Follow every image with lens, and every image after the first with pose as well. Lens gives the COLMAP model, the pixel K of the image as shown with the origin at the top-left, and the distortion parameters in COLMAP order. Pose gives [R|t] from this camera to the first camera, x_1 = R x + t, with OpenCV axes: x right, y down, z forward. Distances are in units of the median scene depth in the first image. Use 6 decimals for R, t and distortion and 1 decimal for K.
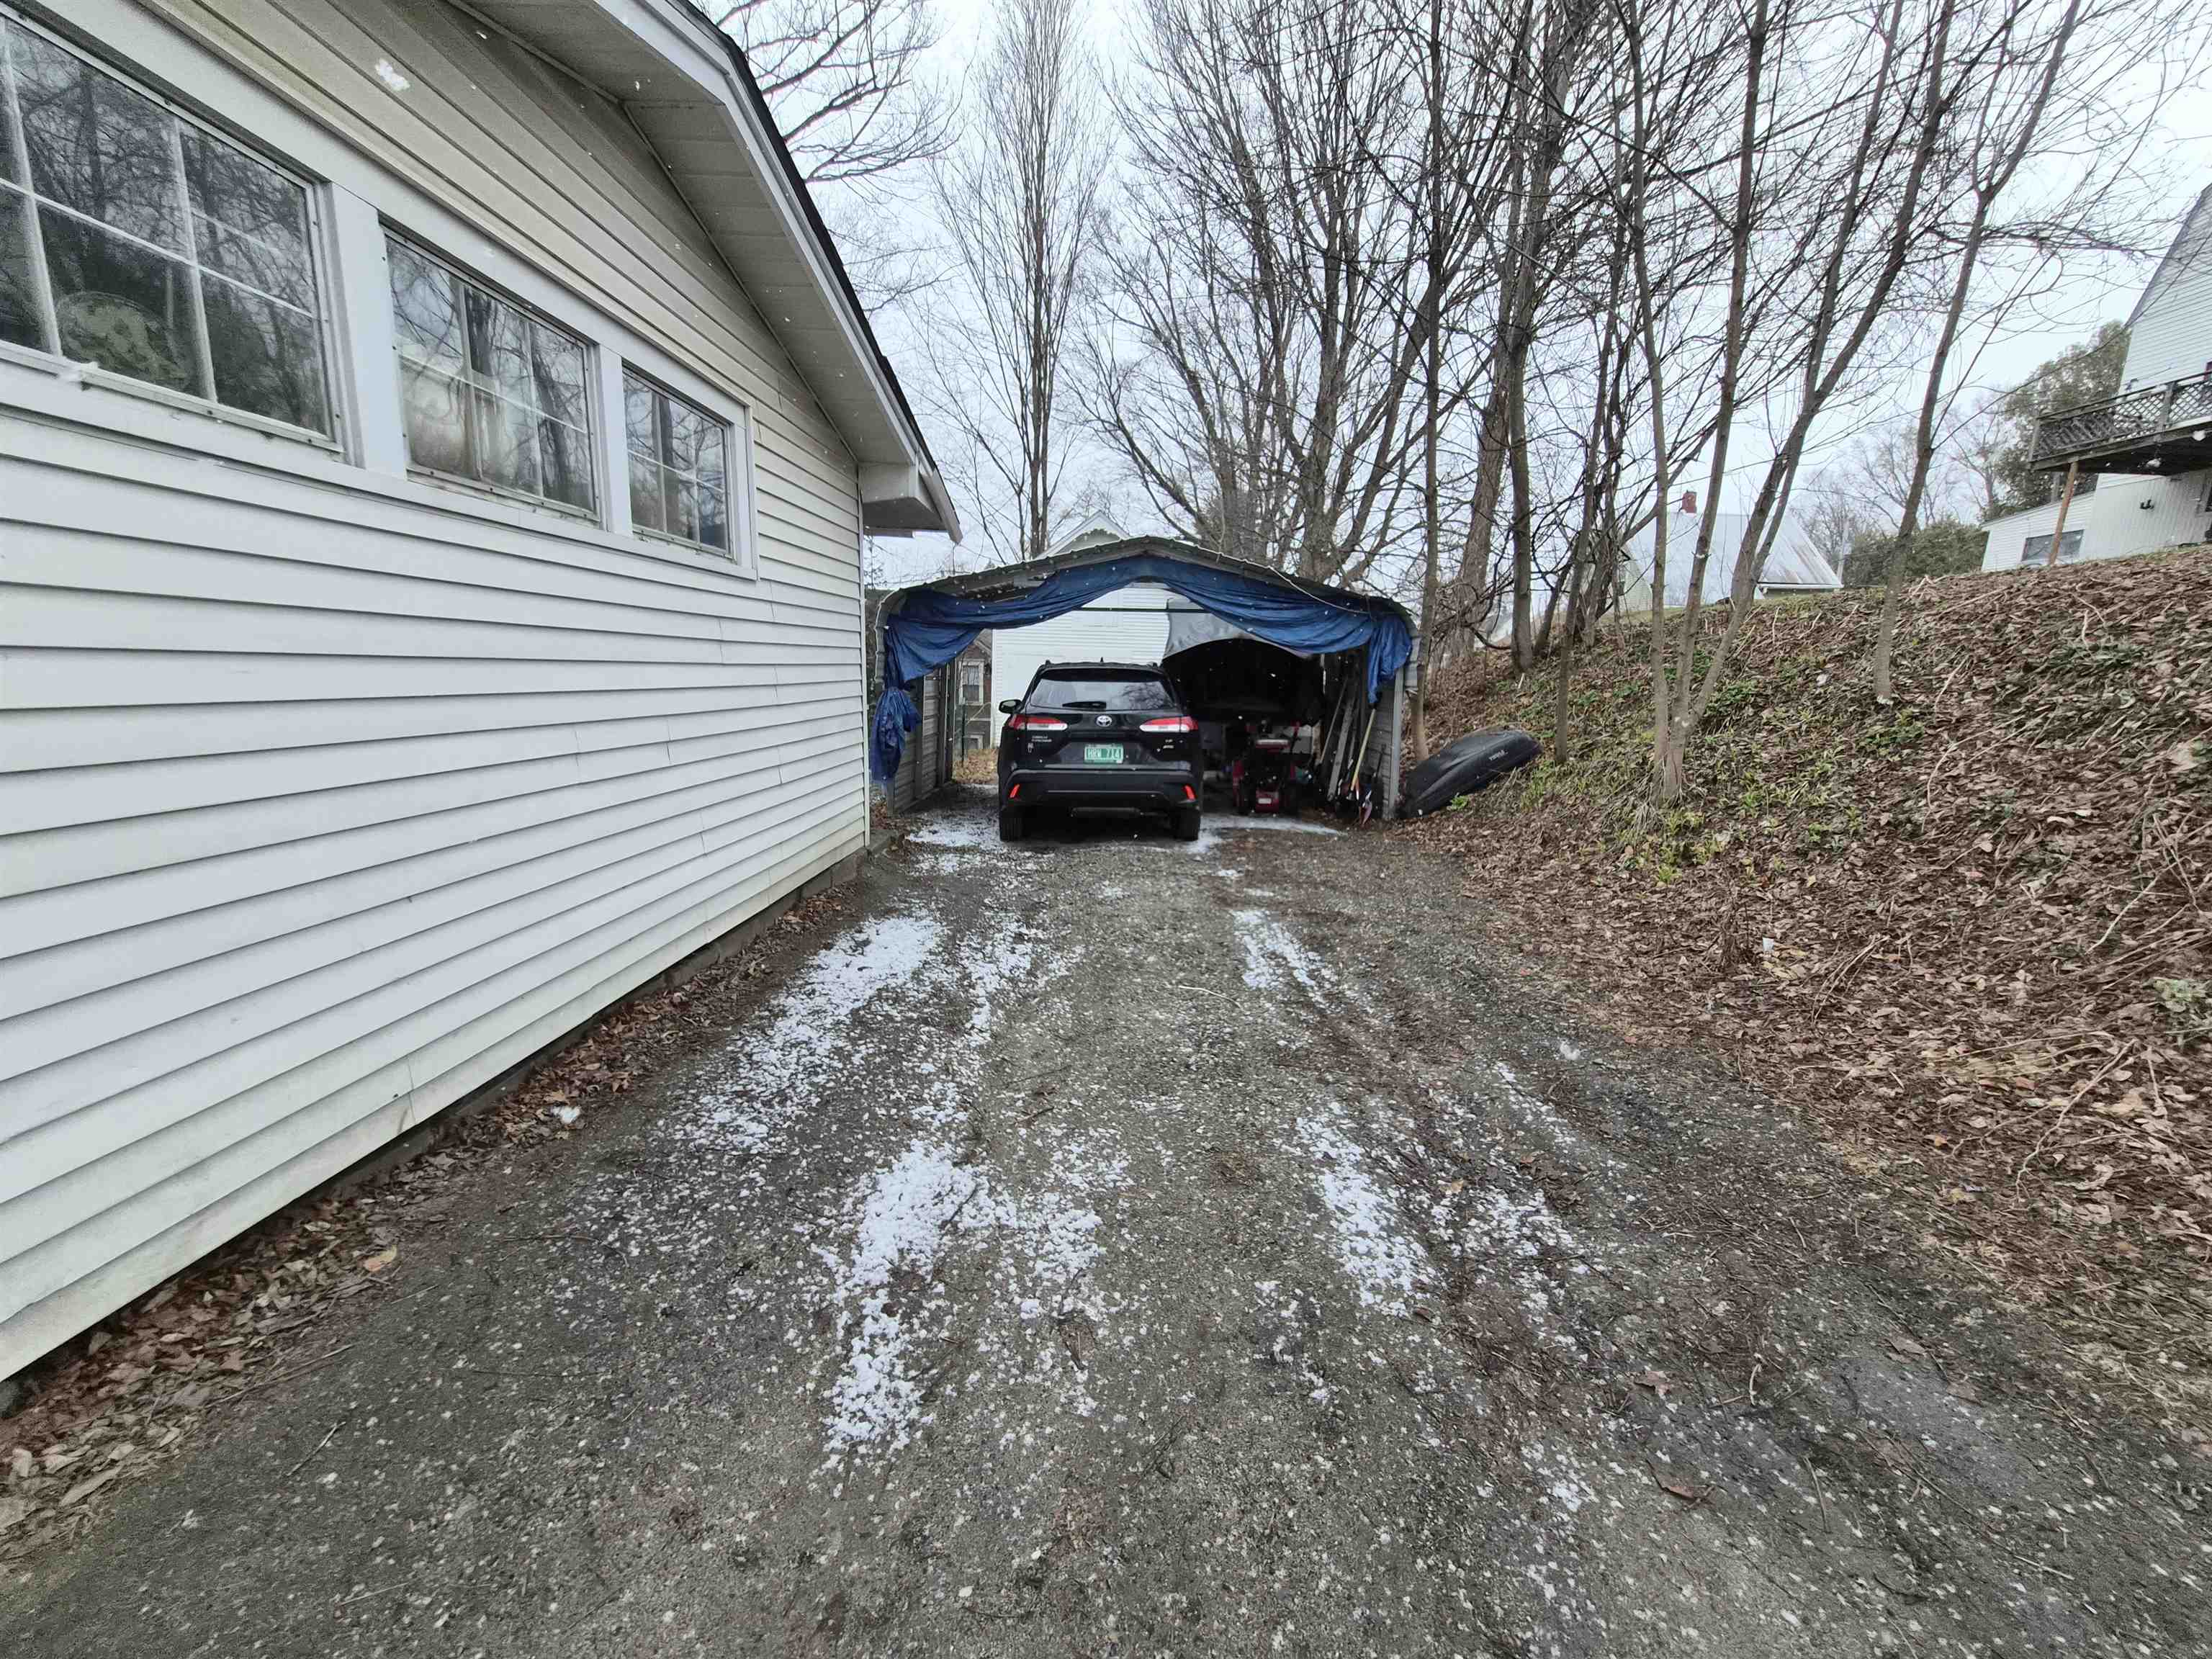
lens RADIAL K [[870.8, 0, 1115.6], [0, 870.8, 838.0], [0, 0, 1]] dist [0.001114, 0.000992]
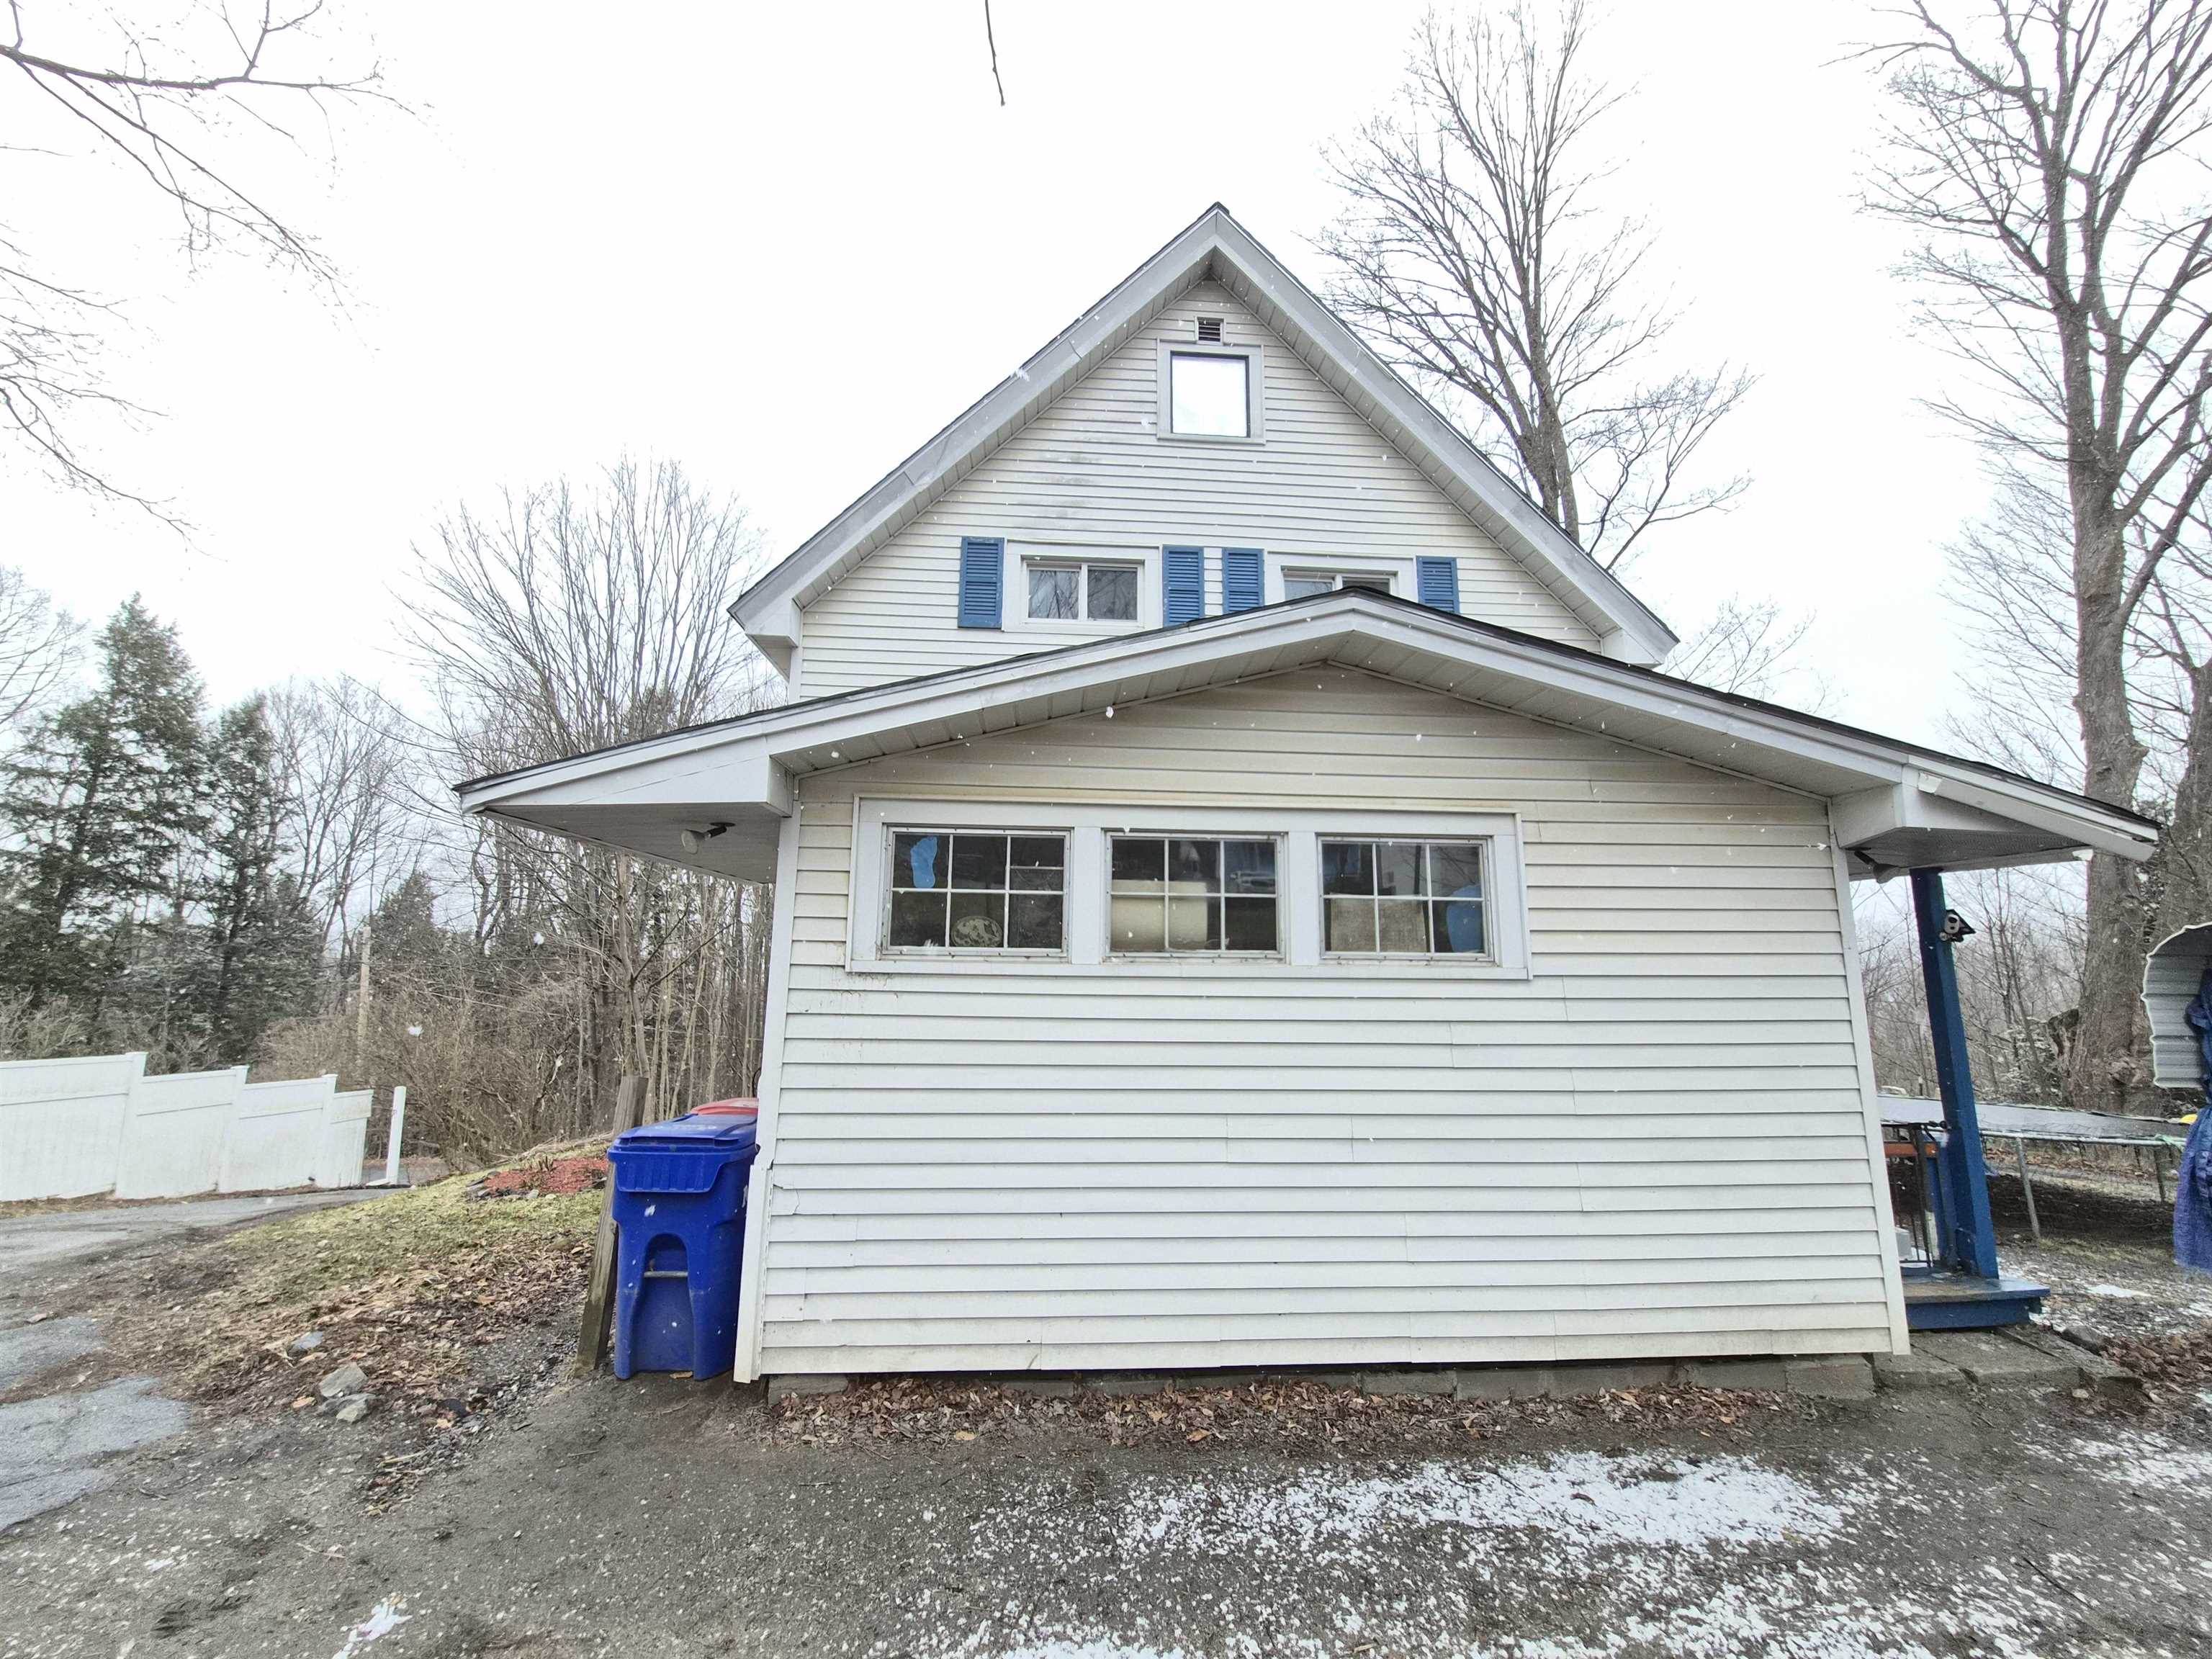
lens RADIAL K [[870.8, 0, 1115.6], [0, 870.8, 838.0], [0, 0, 1]] dist [0.001114, 0.000992]
pose [[0.093861, -0.193779, -0.976545, 0.618118], [-0.192419, 0.958850, -0.208763, -0.190942], [0.976814, 0.207501, 0.052712, 0.577235]]
